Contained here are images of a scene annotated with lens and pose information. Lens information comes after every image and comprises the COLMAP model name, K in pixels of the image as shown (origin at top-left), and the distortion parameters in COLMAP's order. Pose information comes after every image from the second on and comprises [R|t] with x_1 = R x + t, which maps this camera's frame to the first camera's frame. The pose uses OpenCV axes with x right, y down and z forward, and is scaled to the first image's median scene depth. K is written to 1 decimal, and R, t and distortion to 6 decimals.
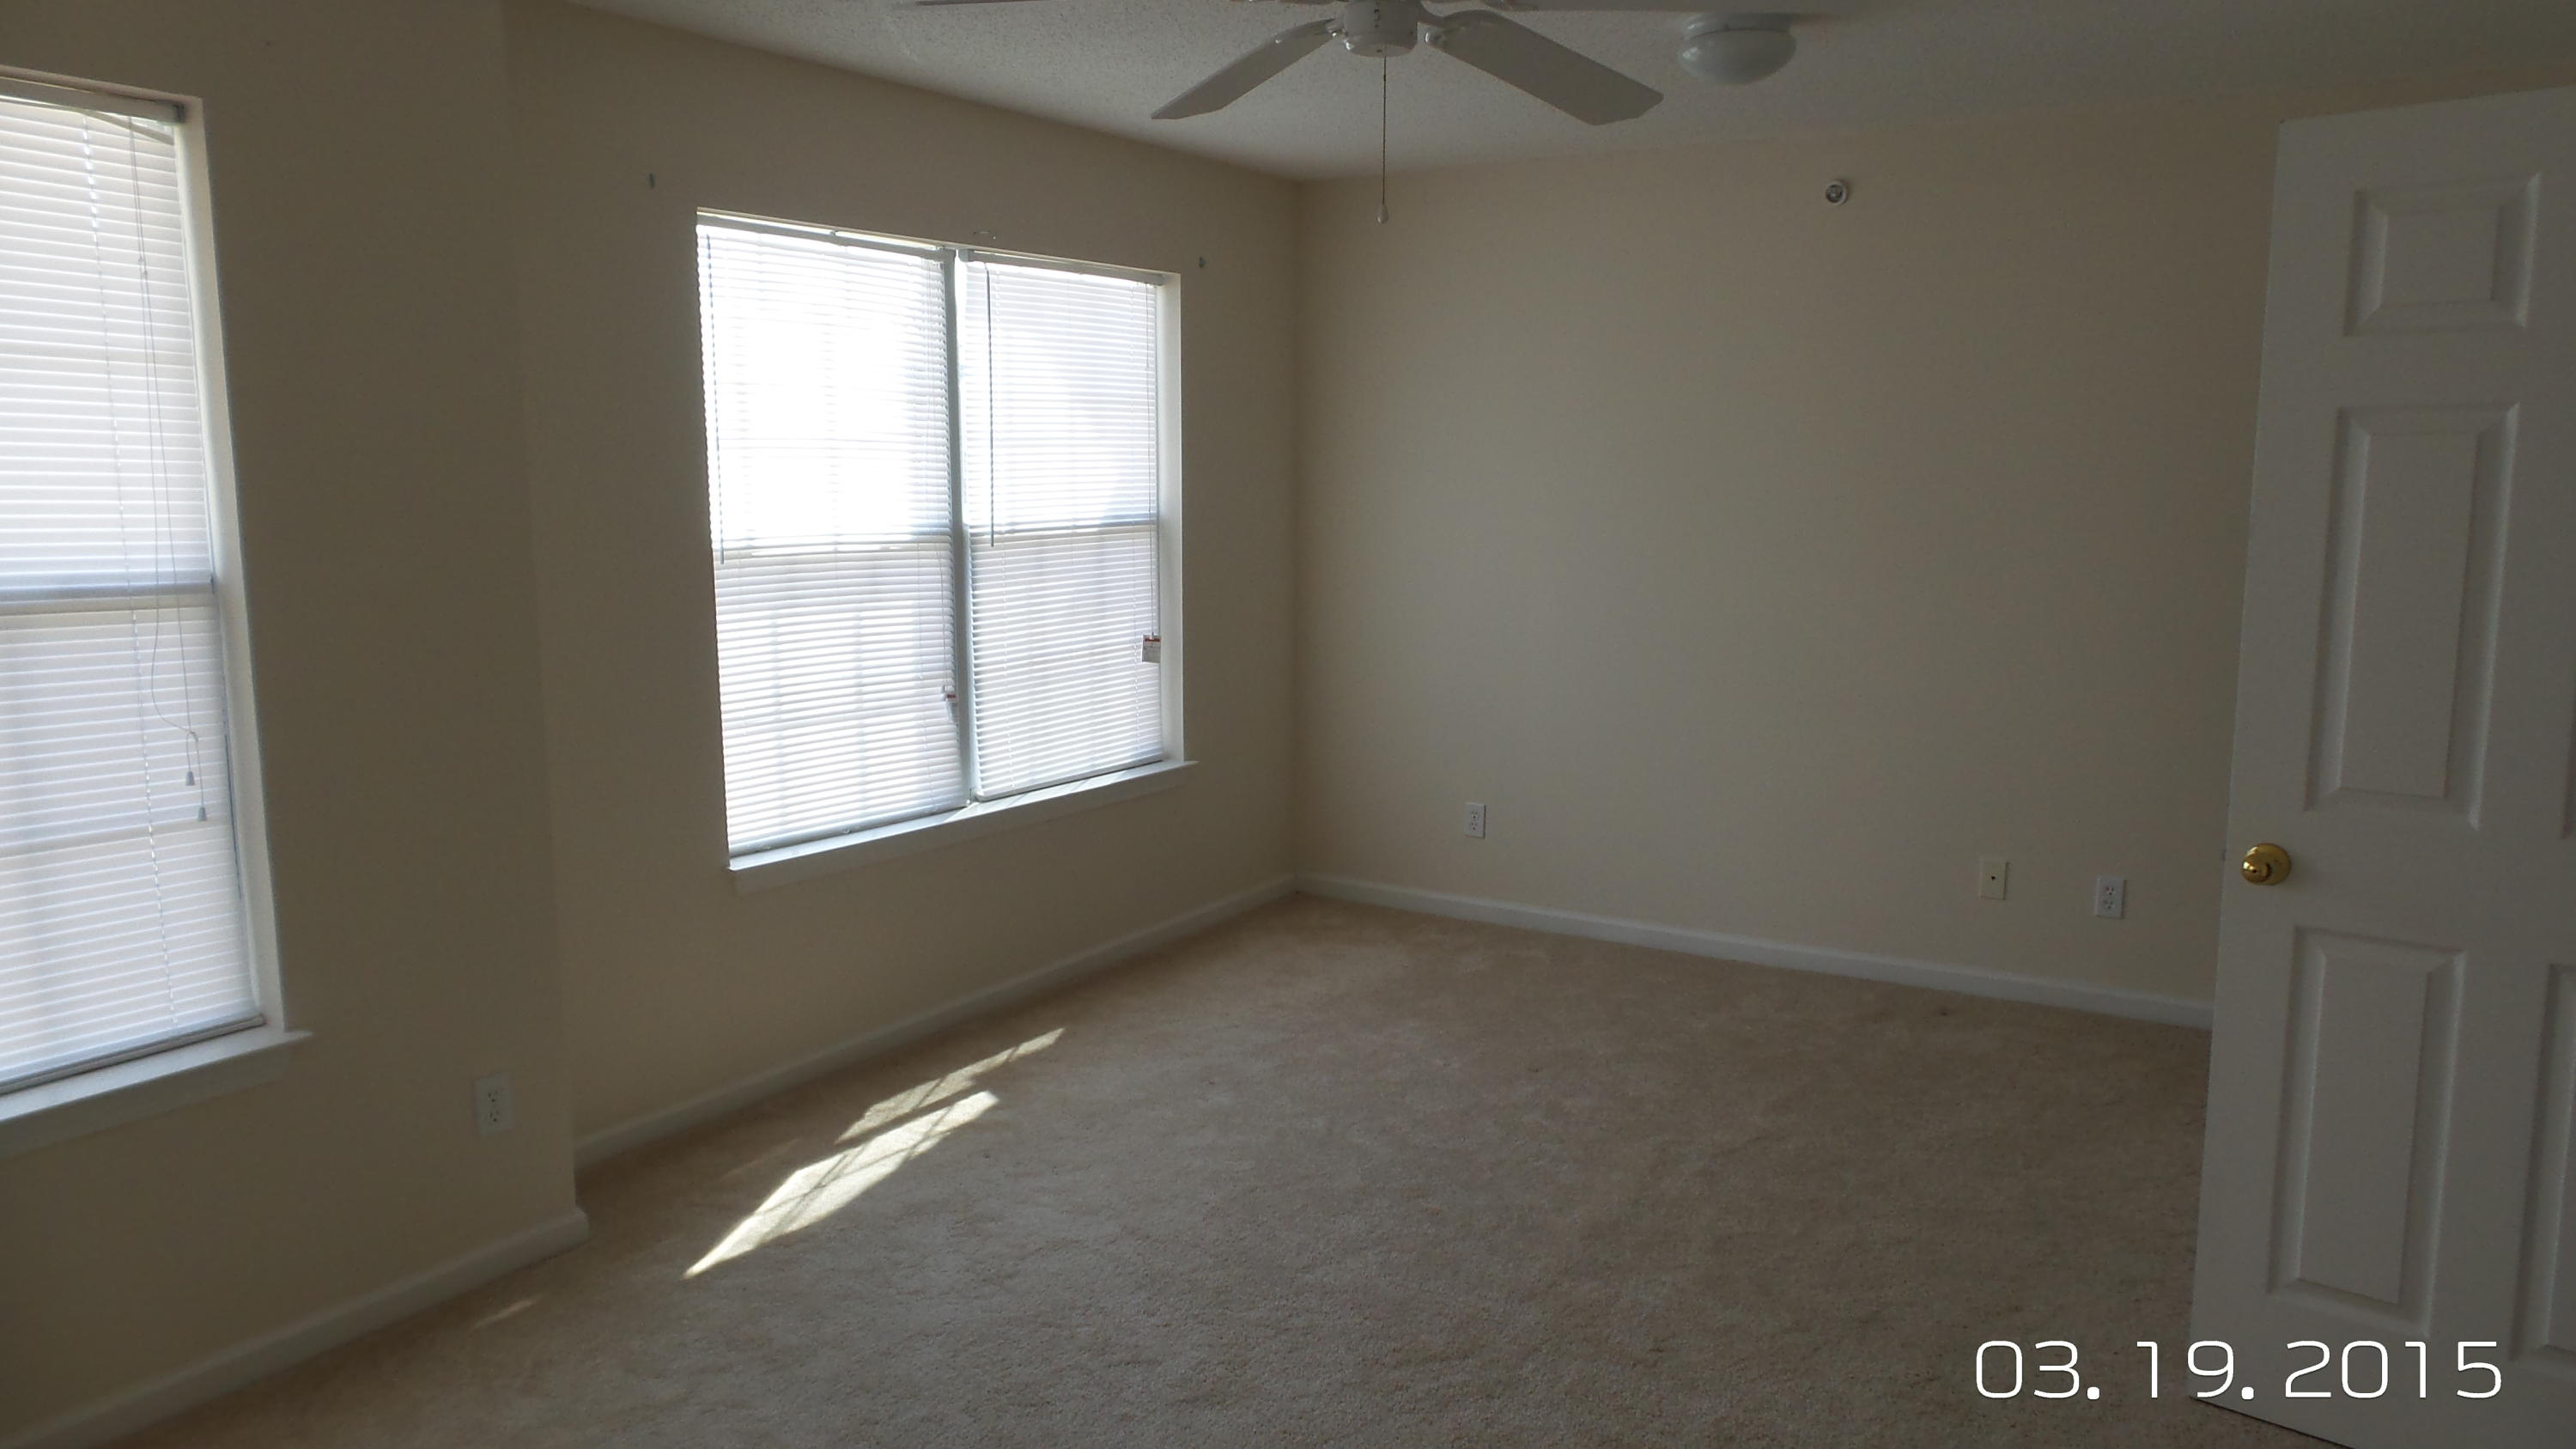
lens RADIAL K [[1743.2, 0, 1303.2], [0, 1743.2, 720.9], [0, 0, 1]] dist [-0.021166, 0.006519]
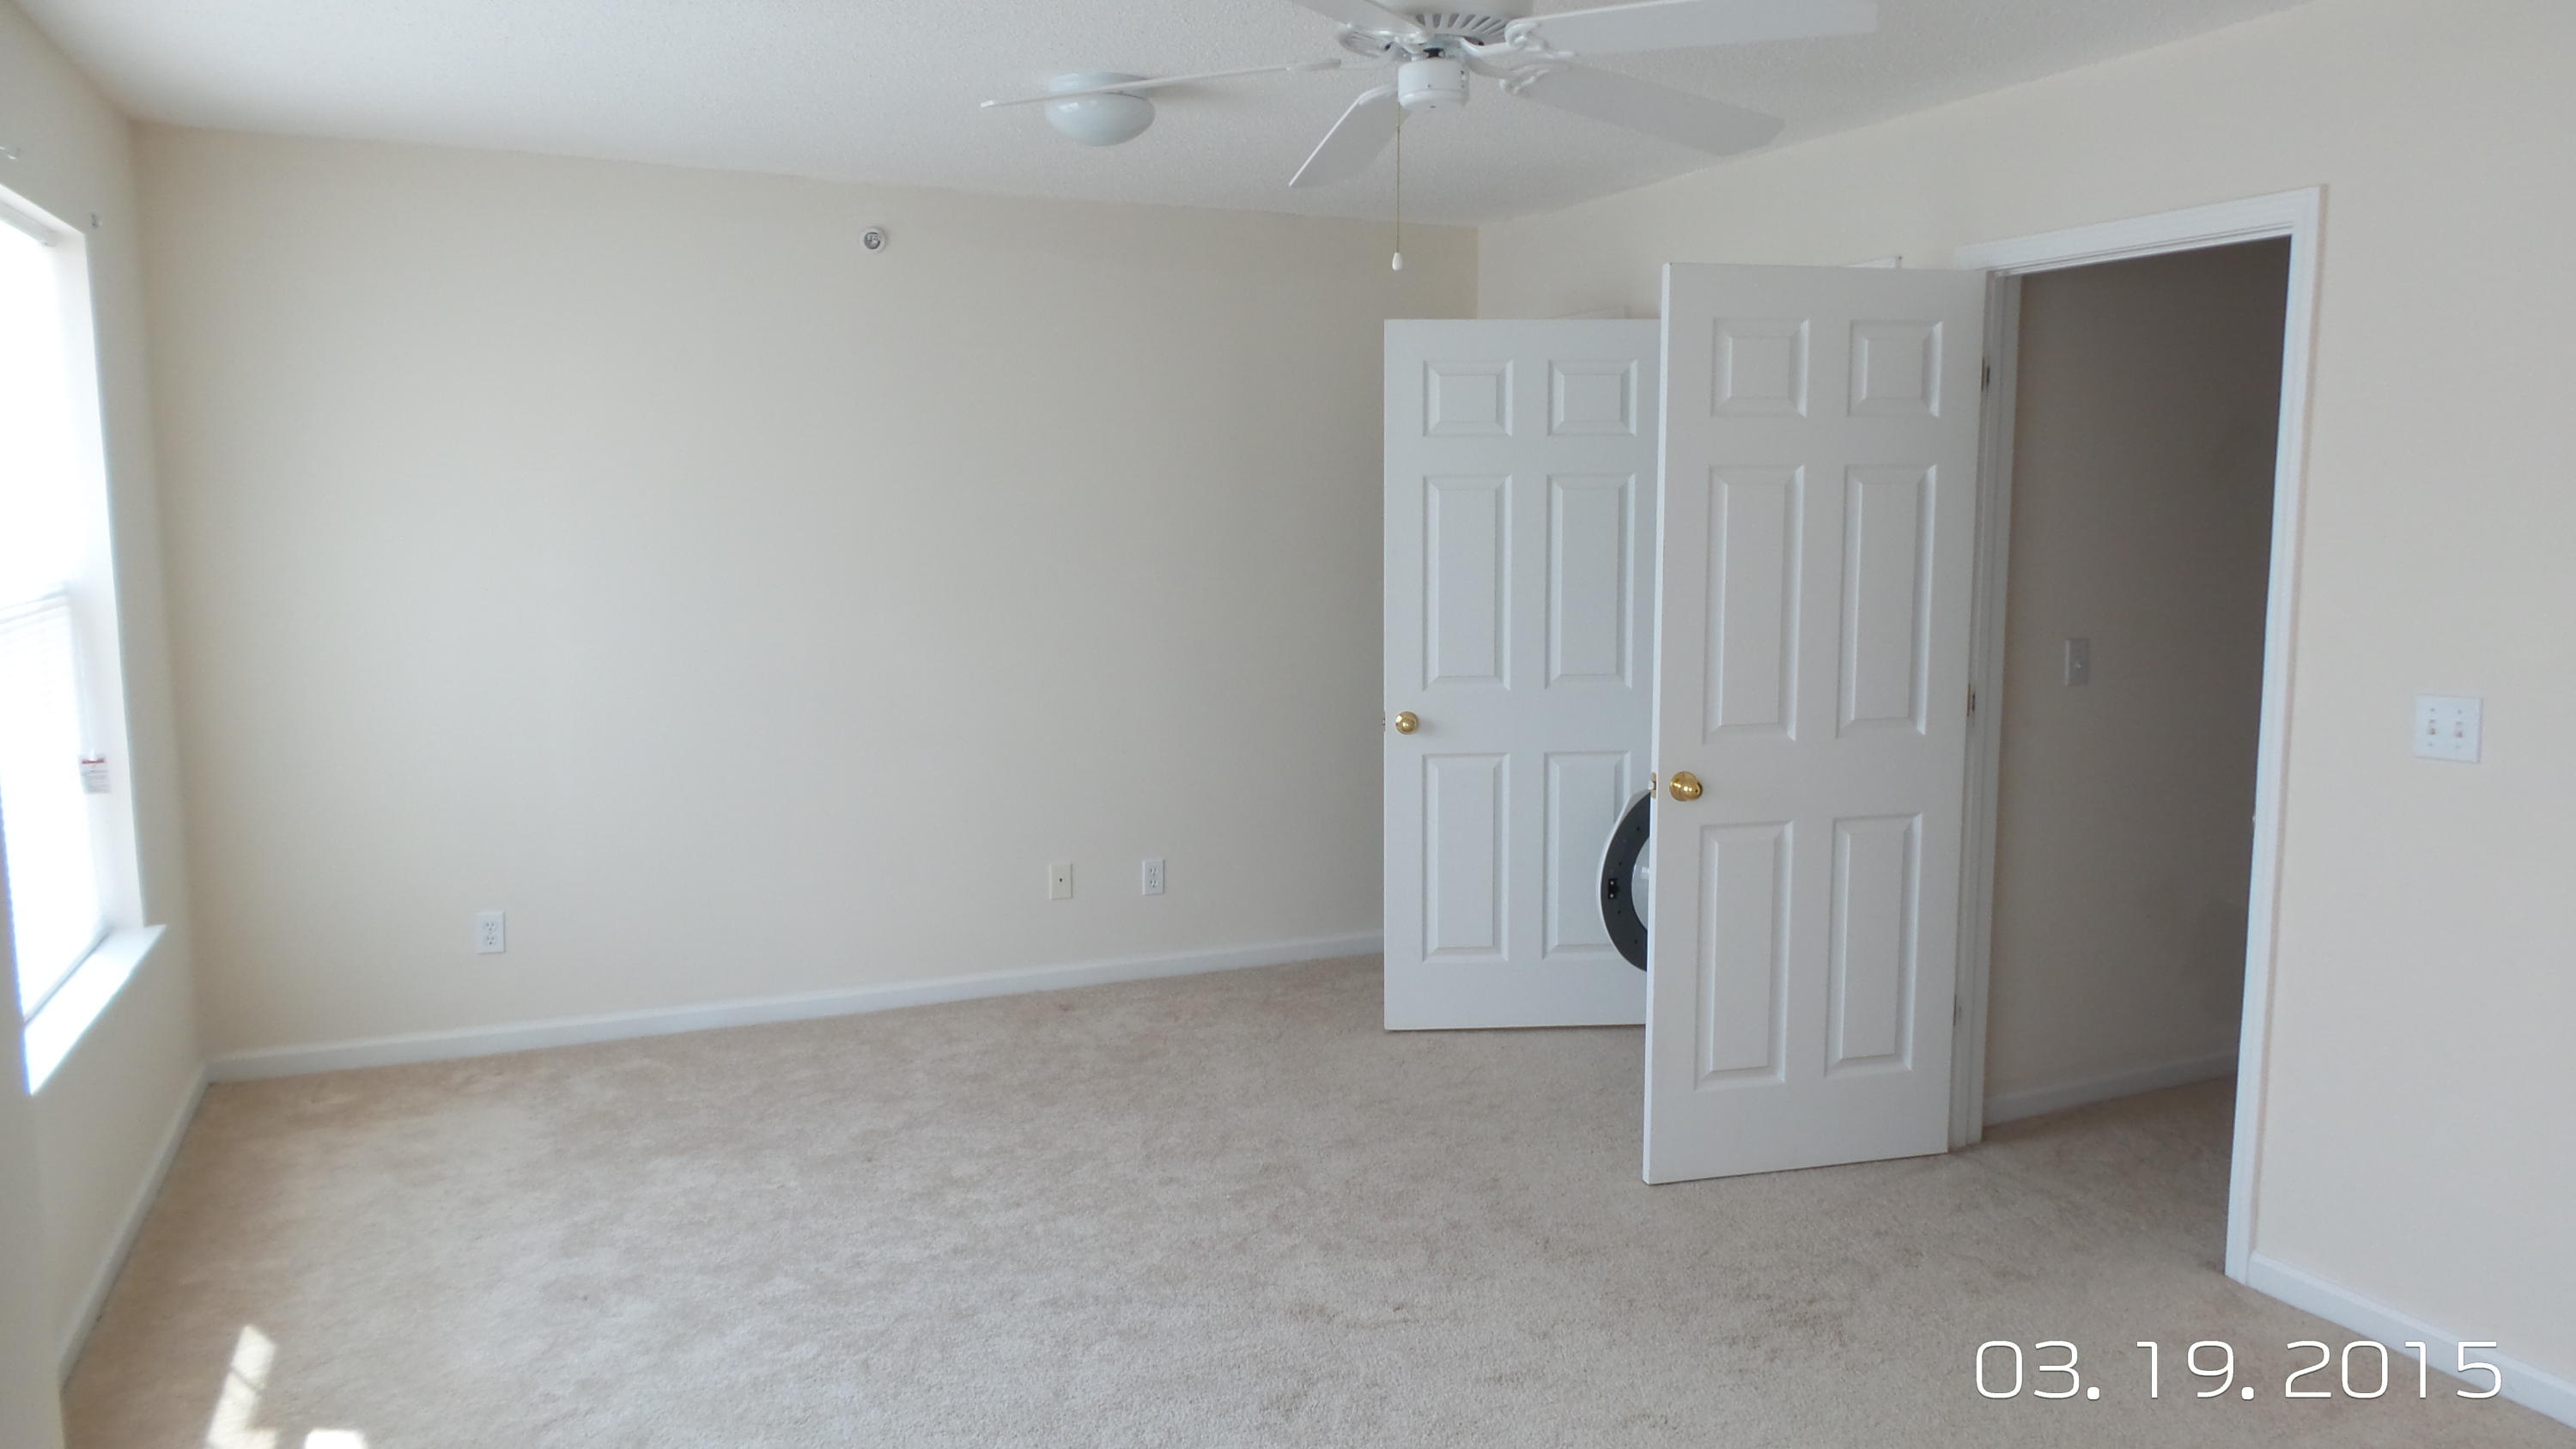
lens RADIAL K [[1743.2, 0, 1307.0], [0, 1743.2, 715.9], [0, 0, 1]] dist [-0.021166, 0.006519]
pose [[0.559803, -0.098254, 0.822780, -0.472108], [0.121598, 0.991936, 0.035720, -0.037732], [-0.819655, 0.080052, 0.567237, 0.268068]]
